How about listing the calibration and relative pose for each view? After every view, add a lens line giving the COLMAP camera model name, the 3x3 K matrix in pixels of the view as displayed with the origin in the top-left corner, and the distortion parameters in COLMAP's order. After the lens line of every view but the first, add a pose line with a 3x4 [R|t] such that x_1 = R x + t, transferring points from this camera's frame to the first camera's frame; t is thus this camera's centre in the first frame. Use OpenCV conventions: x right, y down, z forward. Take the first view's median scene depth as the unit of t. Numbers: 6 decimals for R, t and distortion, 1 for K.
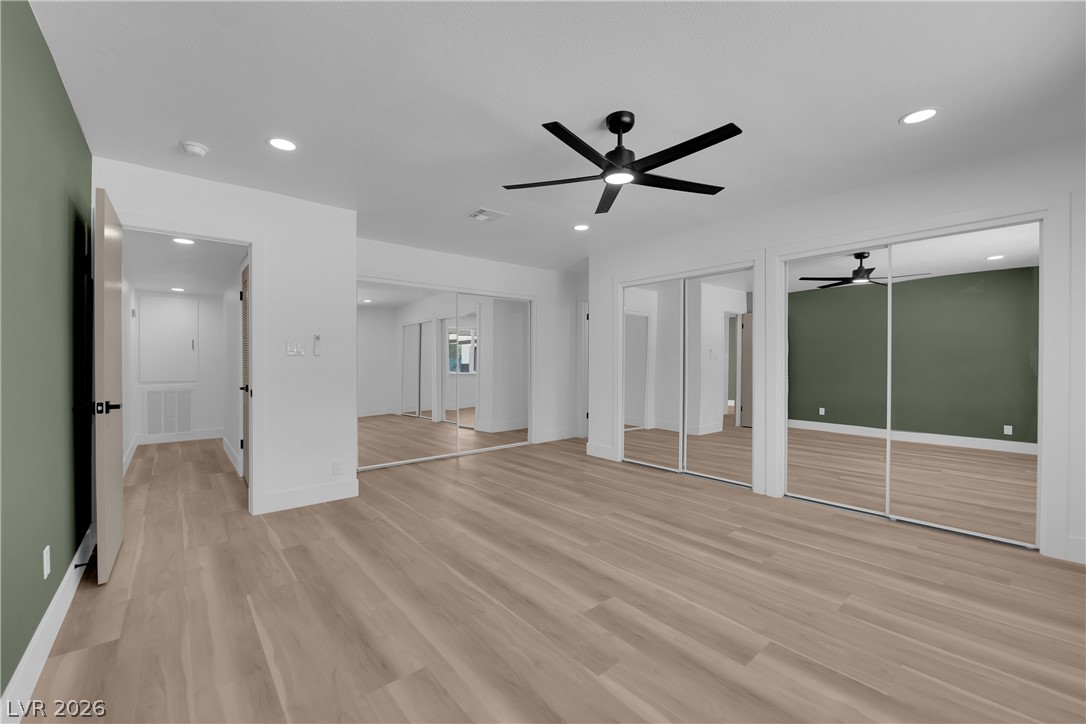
lens RADIAL K [[442.9, 0, 547.8], [0, 442.9, 361.0], [0, 0, 1]] dist [-0.036186, -0.000628]
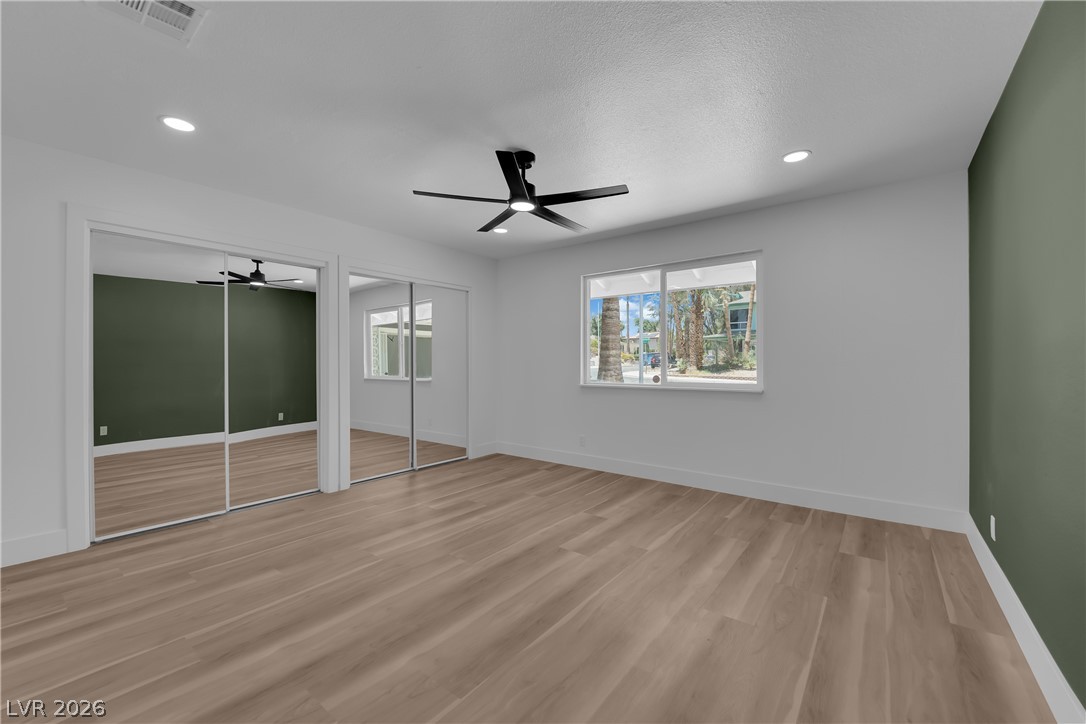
lens RADIAL K [[442.9, 0, 547.7], [0, 442.9, 359.2], [0, 0, 1]] dist [-0.036186, -0.000628]
pose [[-0.205453, -0.001456, 0.978666, -0.834421], [0.009628, 0.999947, 0.003509, -0.001375], [-0.978620, 0.010143, -0.205429, 1.001138]]
